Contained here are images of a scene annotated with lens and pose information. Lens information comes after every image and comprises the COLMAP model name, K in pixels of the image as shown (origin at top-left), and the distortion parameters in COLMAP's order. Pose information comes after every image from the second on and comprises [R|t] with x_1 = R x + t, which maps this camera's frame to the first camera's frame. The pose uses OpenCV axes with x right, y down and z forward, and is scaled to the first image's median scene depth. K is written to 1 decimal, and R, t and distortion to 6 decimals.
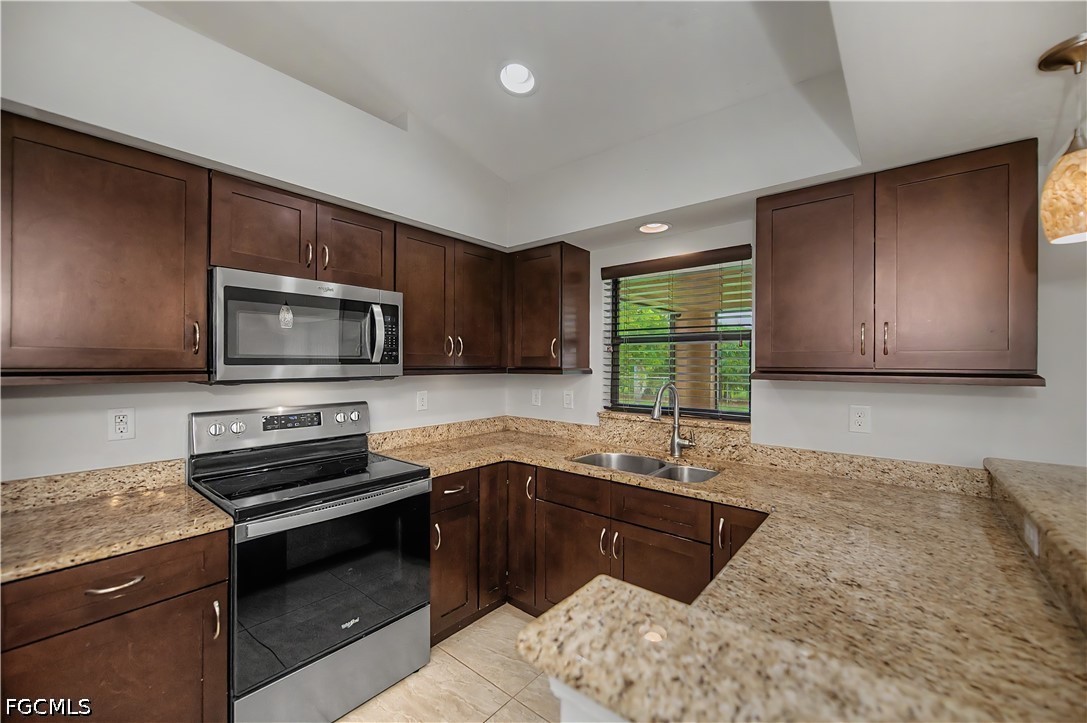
lens RADIAL K [[431.9, 0, 547.4], [0, 431.9, 360.1], [0, 0, 1]] dist [0.000906, -0.000056]
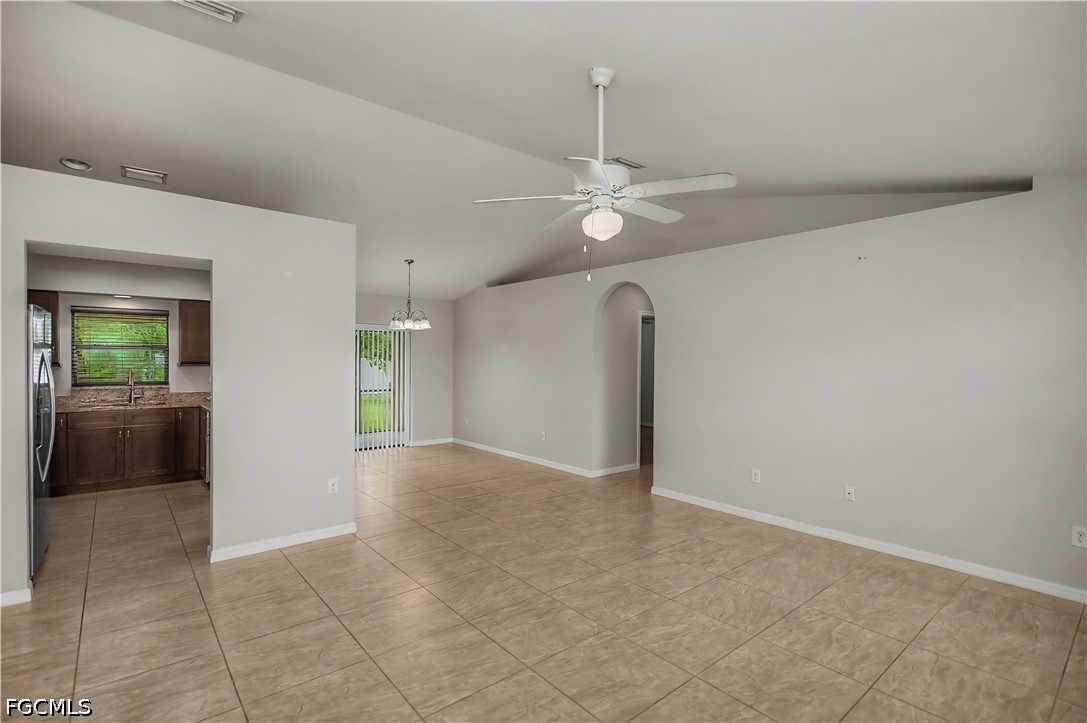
lens RADIAL K [[512.1, 0, 549.9], [0, 512.1, 363.1], [0, 0, 1]] dist [-0.000780, 0.000012]
pose [[0.183820, -0.013223, 0.982871, -1.879185], [-0.013062, 0.999788, 0.015894, -0.047030], [-0.982873, -0.015760, 0.183609, -1.558718]]
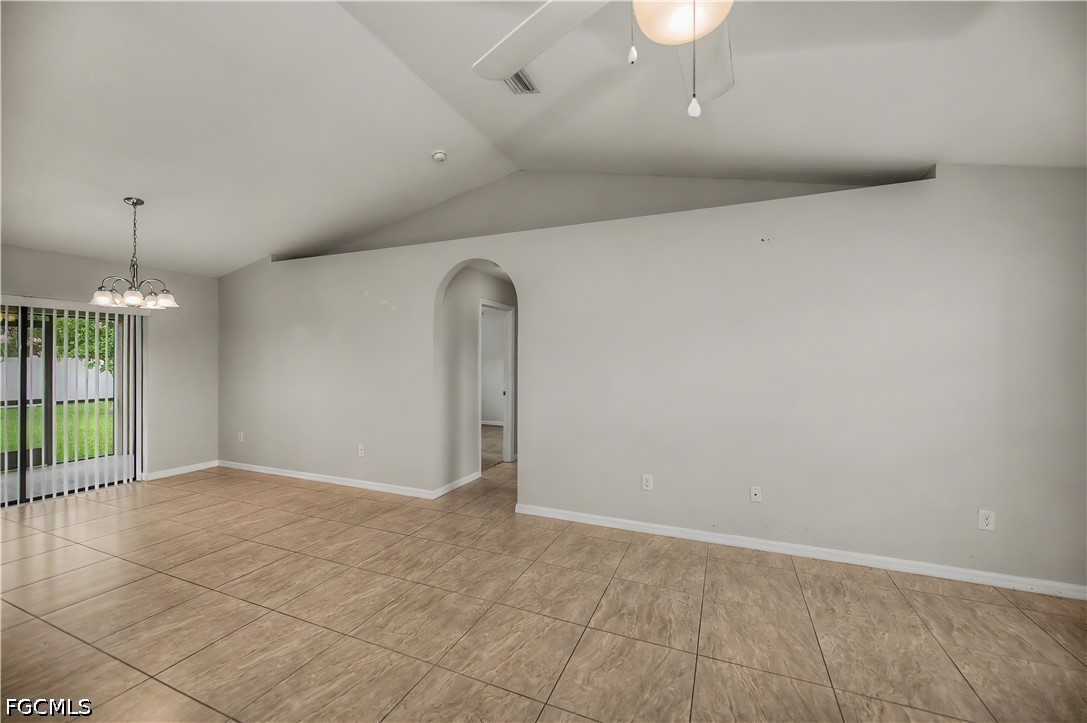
lens RADIAL K [[432.9, 0, 545.2], [0, 432.9, 354.8], [0, 0, 1]] dist [0.009190, -0.000415]
pose [[-0.278670, 0.005993, 0.960368, -1.087330], [-0.009104, 0.999919, -0.008882, -0.006297], [-0.960344, -0.011218, -0.278593, -1.225235]]
